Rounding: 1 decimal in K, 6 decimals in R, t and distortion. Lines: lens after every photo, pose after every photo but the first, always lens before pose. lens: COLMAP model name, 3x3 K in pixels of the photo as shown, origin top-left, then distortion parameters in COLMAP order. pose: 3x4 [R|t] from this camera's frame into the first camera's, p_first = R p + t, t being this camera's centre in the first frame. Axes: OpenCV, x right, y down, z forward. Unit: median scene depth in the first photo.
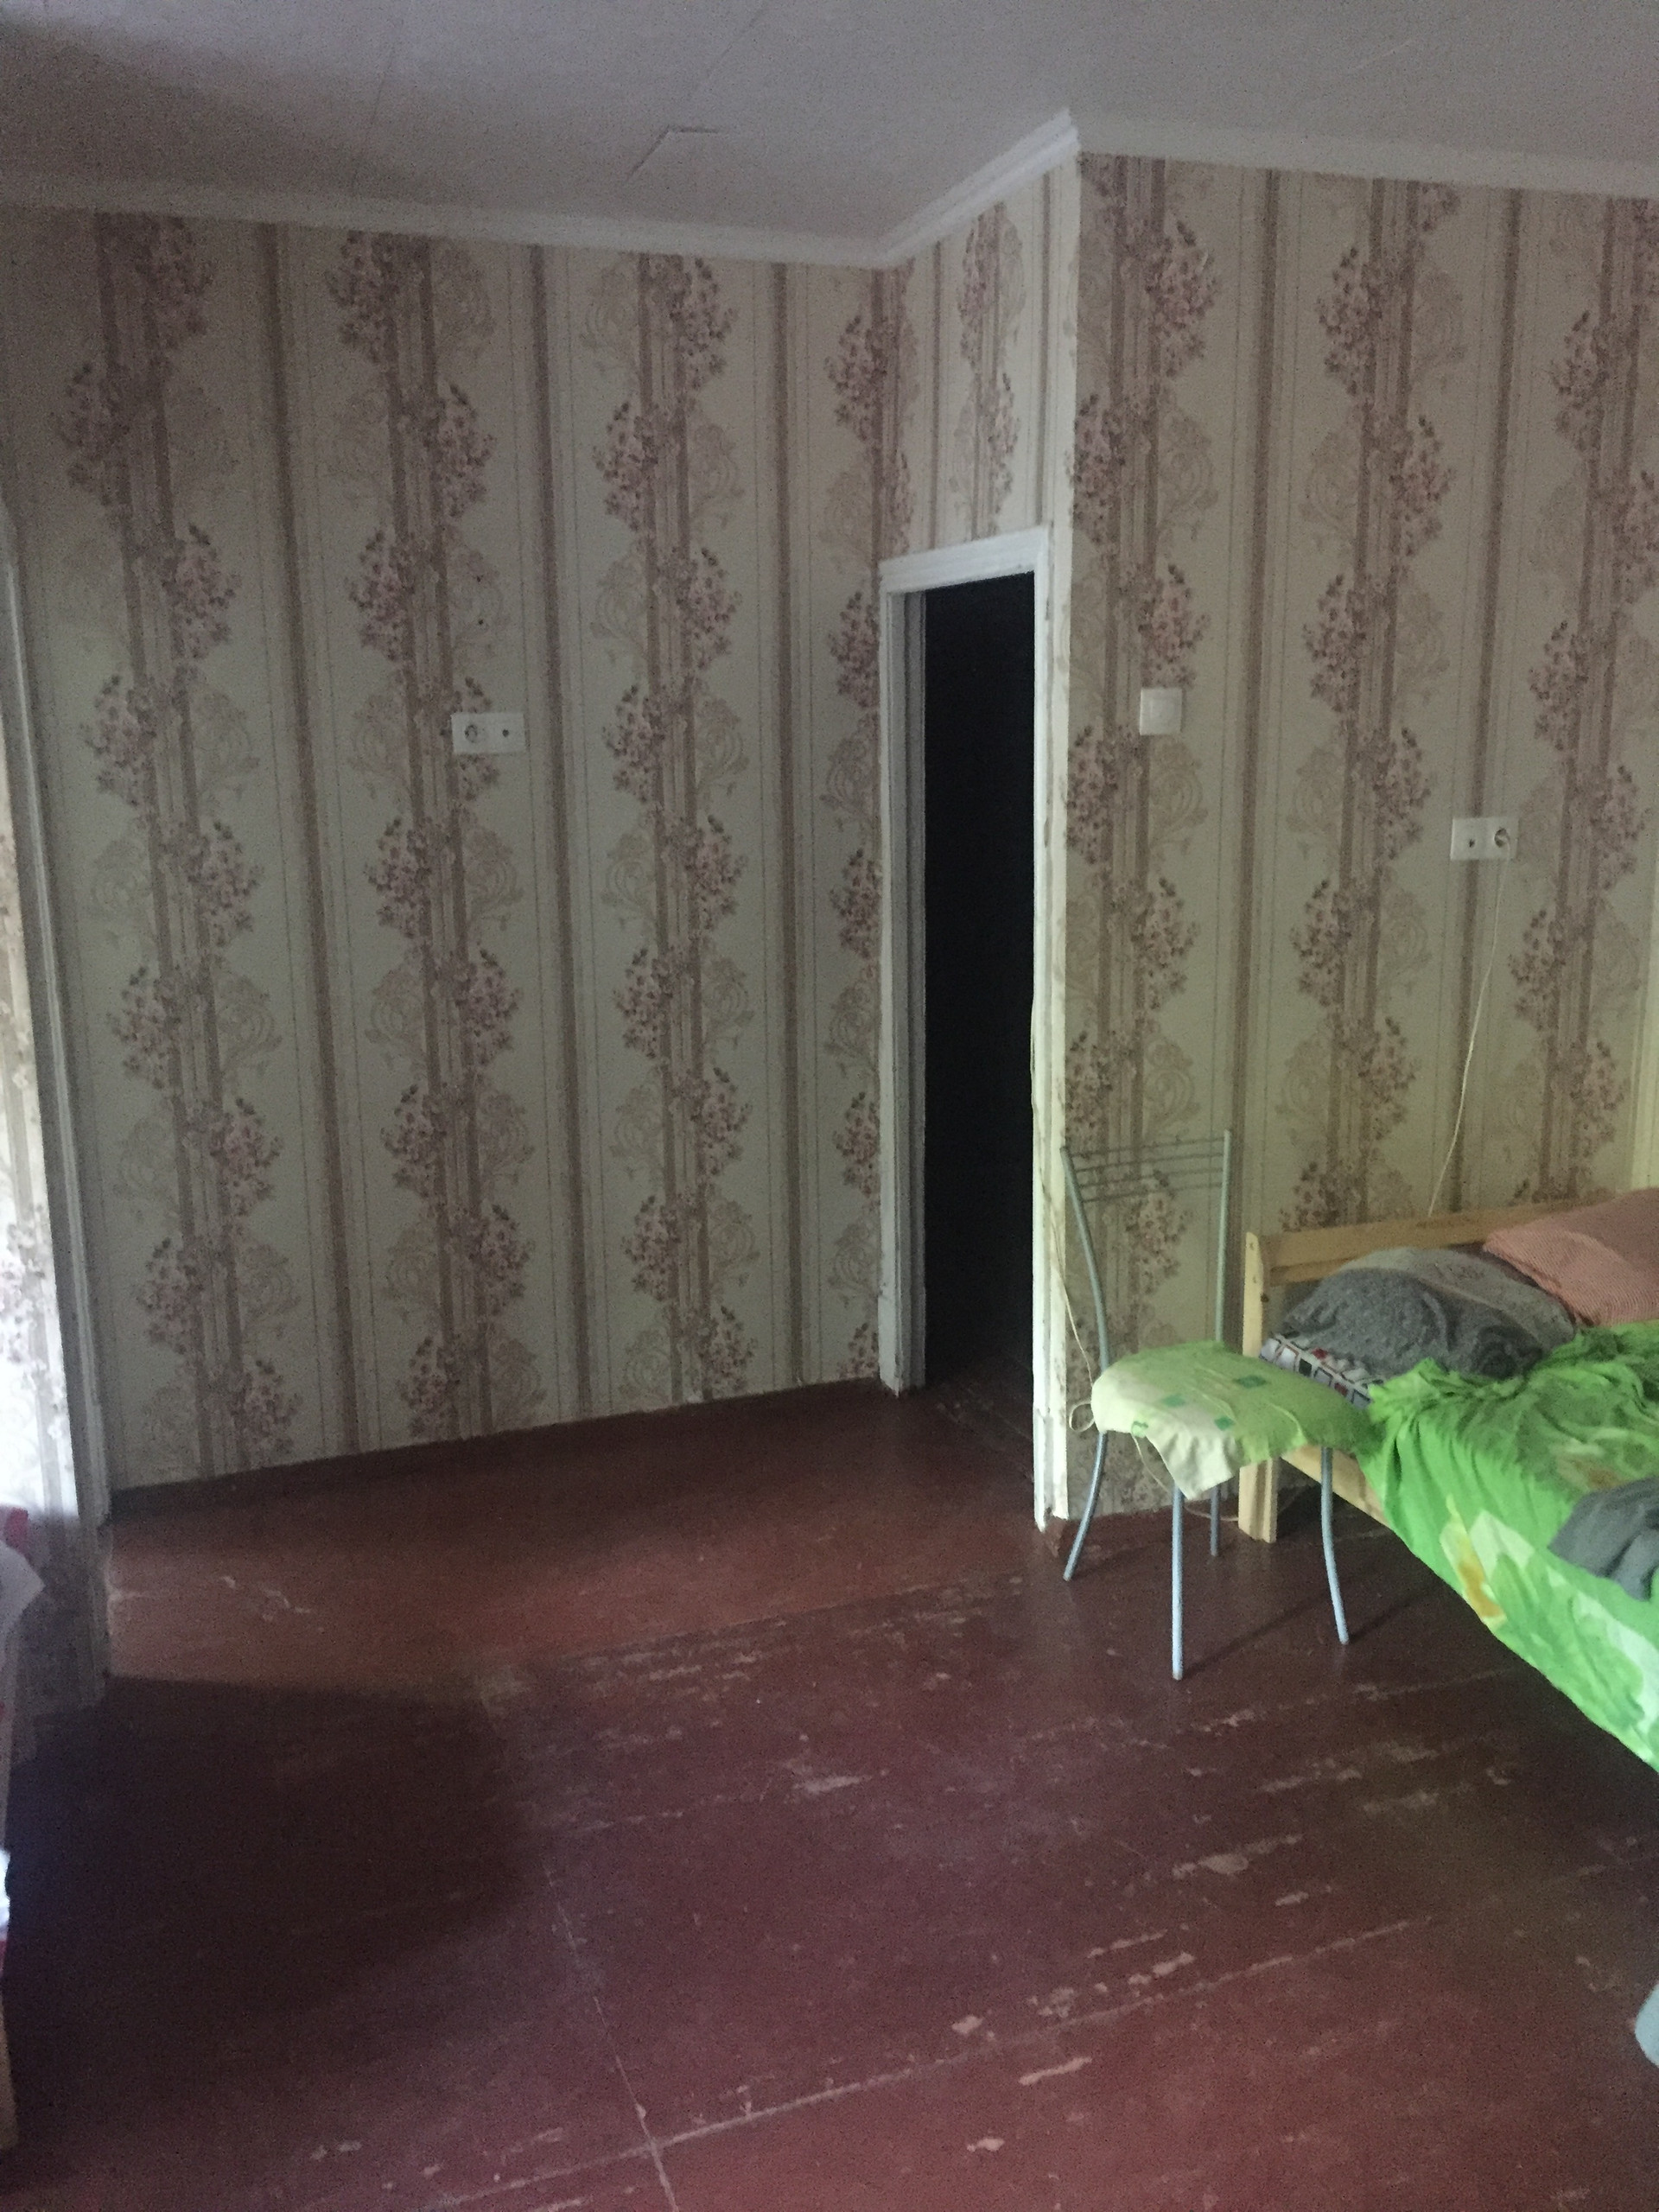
lens RADIAL K [[1886.1, 0, 828.8], [0, 1886.1, 1118.2], [0, 0, 1]] dist [0.018713, -0.013710]
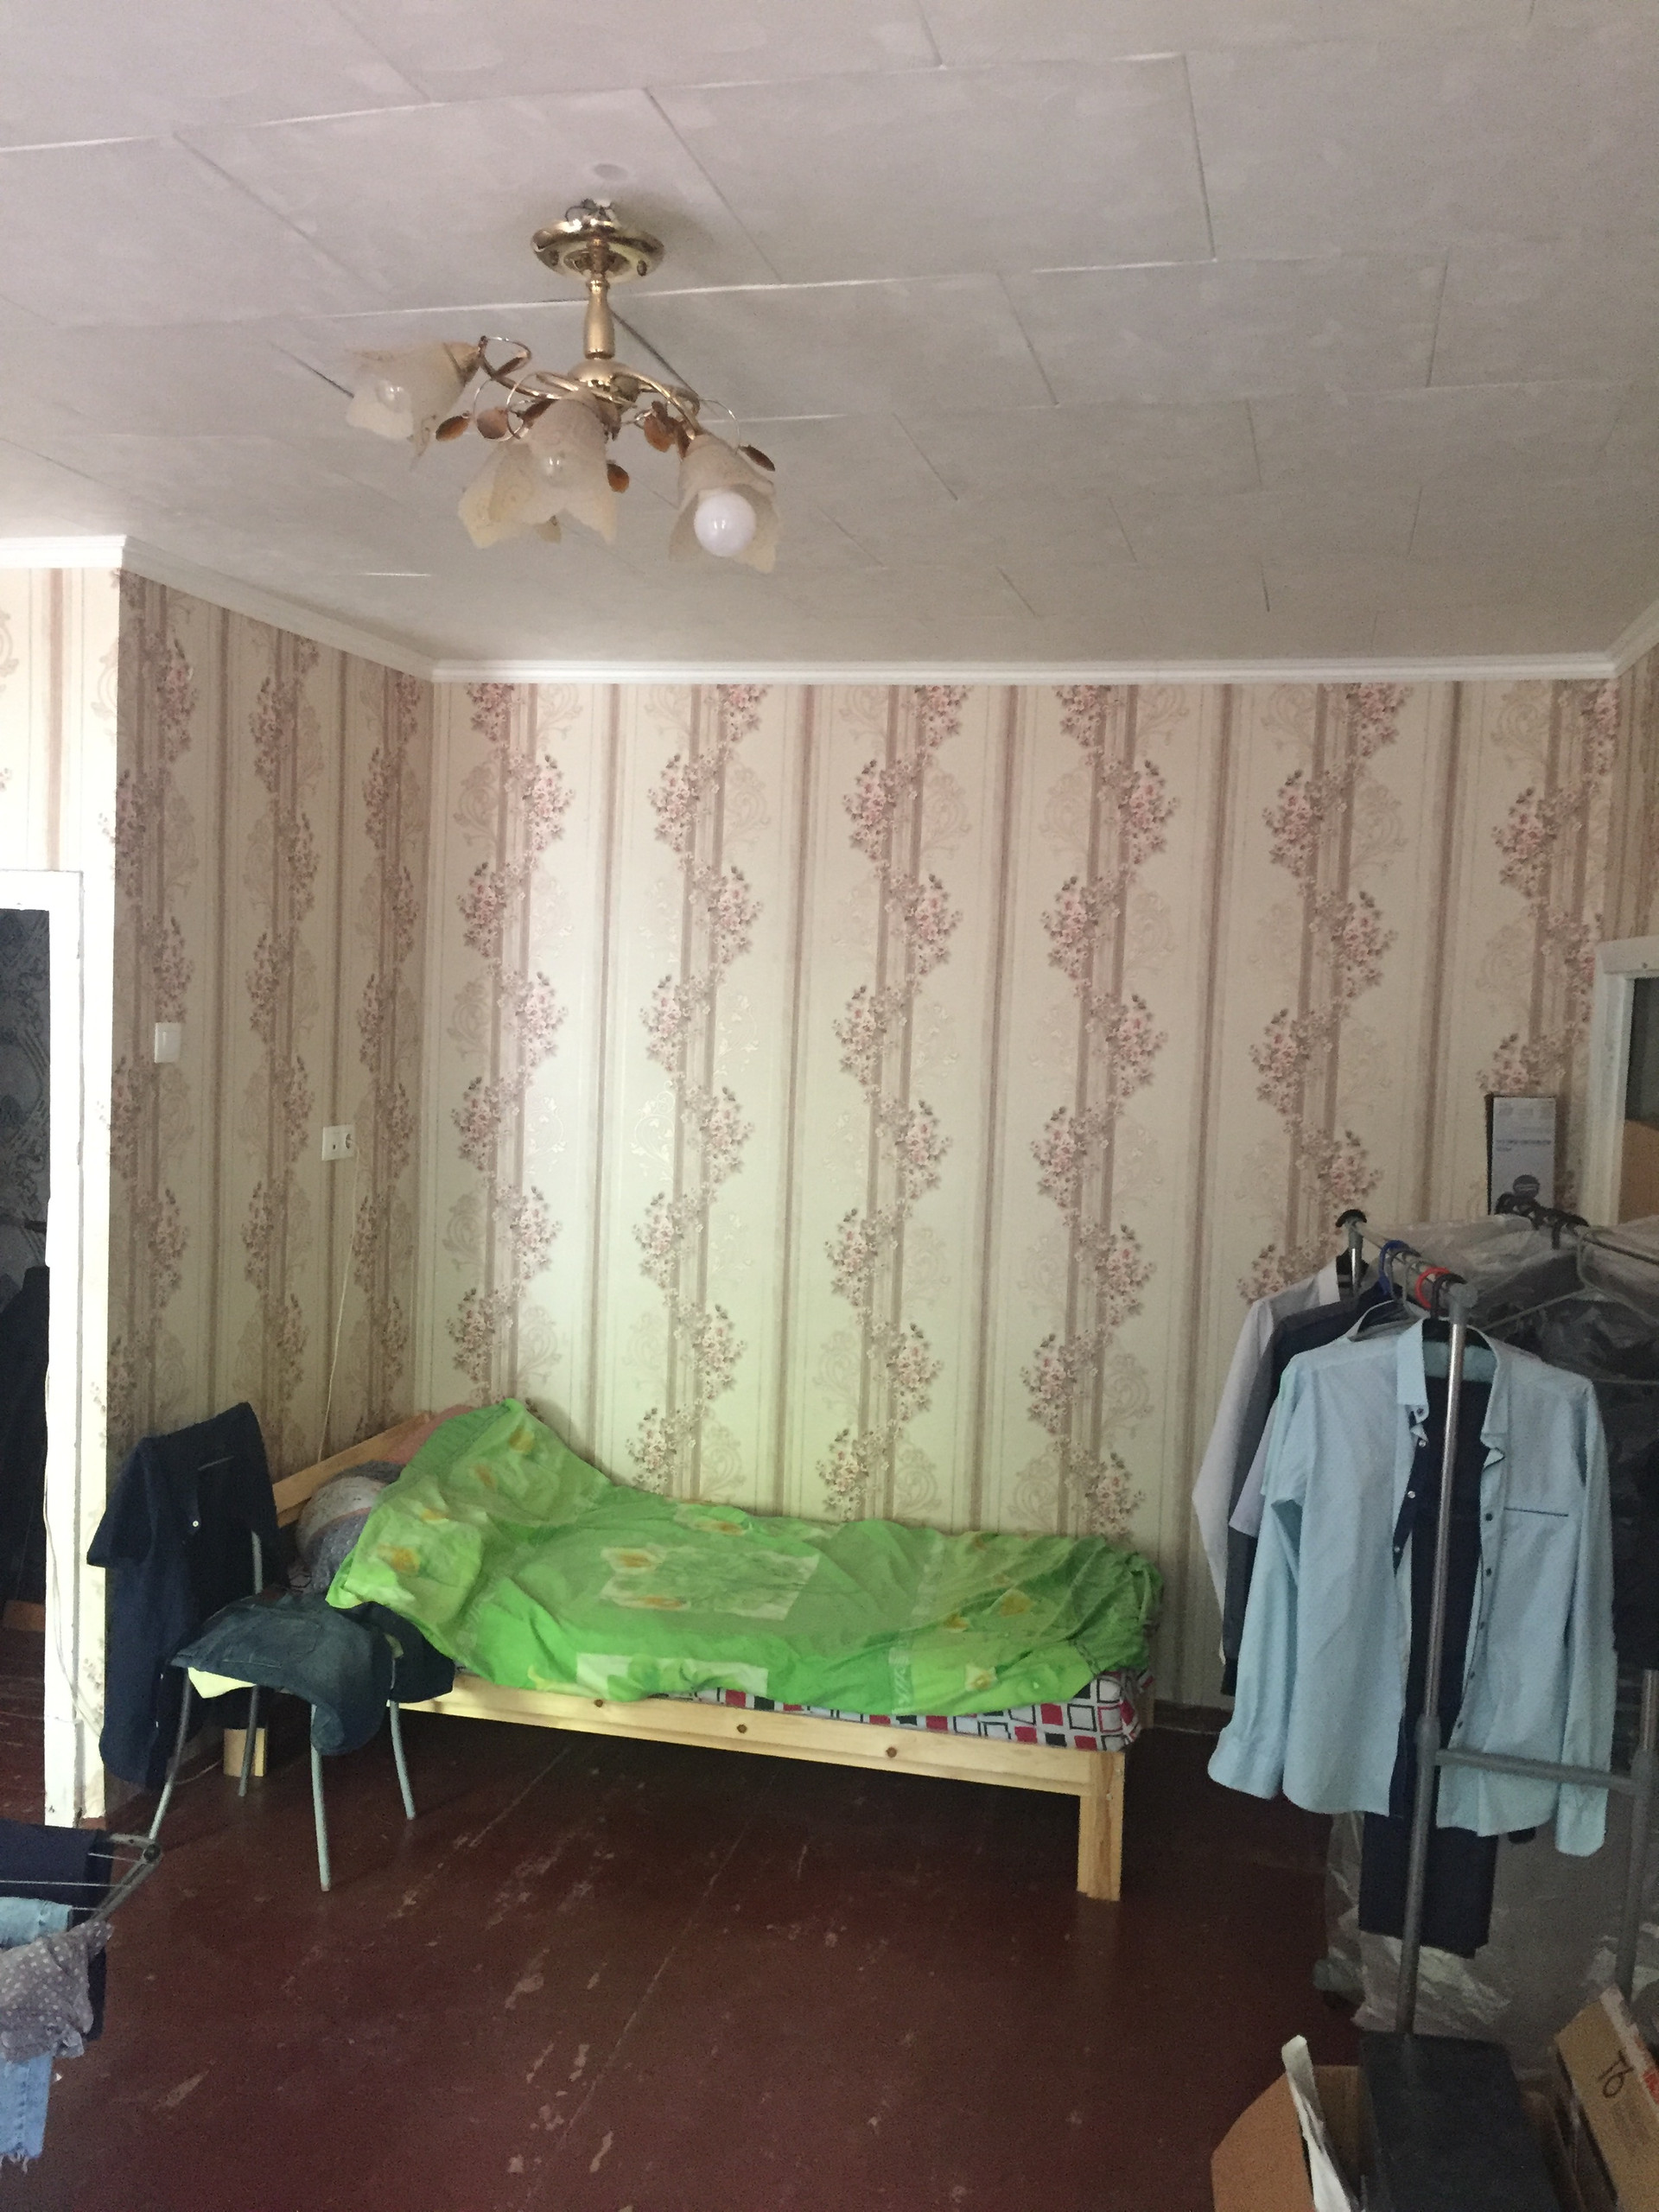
lens RADIAL K [[1886.1, 0, 826.3], [0, 1886.1, 1101.3], [0, 0, 1]] dist [0.018713, -0.013710]
pose [[0.555804, -0.018033, 0.831117, -0.546866], [0.143336, 0.986870, -0.074443, -0.040227], [-0.818863, 0.160504, 0.551092, 0.060460]]
